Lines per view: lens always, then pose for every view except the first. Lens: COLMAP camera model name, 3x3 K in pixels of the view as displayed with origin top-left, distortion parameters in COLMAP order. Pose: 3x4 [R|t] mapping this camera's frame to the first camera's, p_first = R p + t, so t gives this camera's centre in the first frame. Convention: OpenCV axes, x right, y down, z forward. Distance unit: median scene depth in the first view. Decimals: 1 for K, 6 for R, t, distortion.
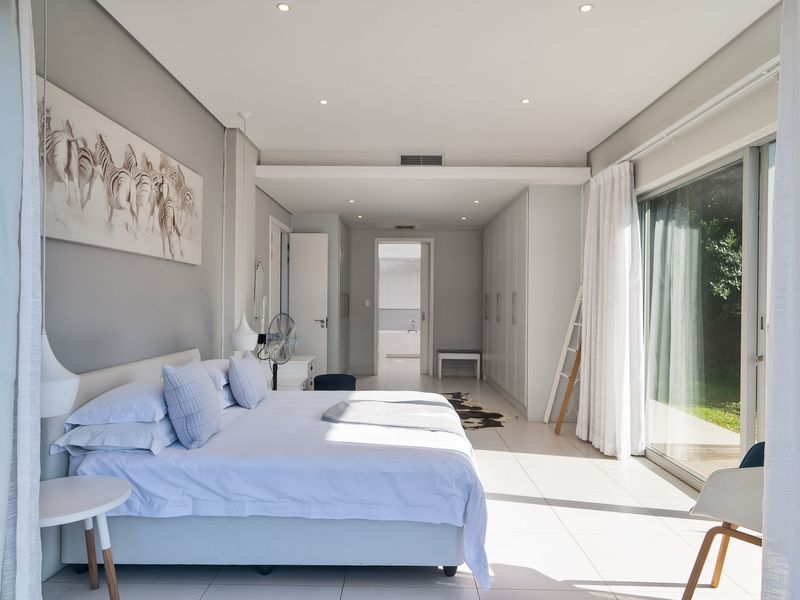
lens RADIAL K [[489.2, 0, 400.0], [0, 489.2, 300.0], [0, 0, 1]] dist [-0.000522, -0.000097]
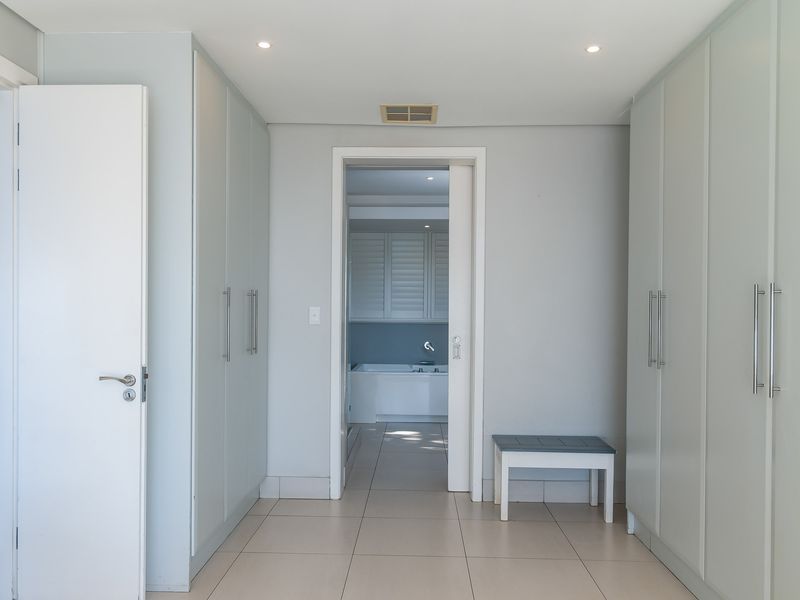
lens RADIAL K [[560.5, 0, 400.0], [0, 560.5, 300.0], [0, 0, 1]] dist [0.000494, 0.000172]
pose [[0.999549, -0.002001, -0.029966, 0.015739], [0.001768, 0.999968, -0.007812, -0.002169], [0.029981, 0.007755, 0.999520, 0.578388]]
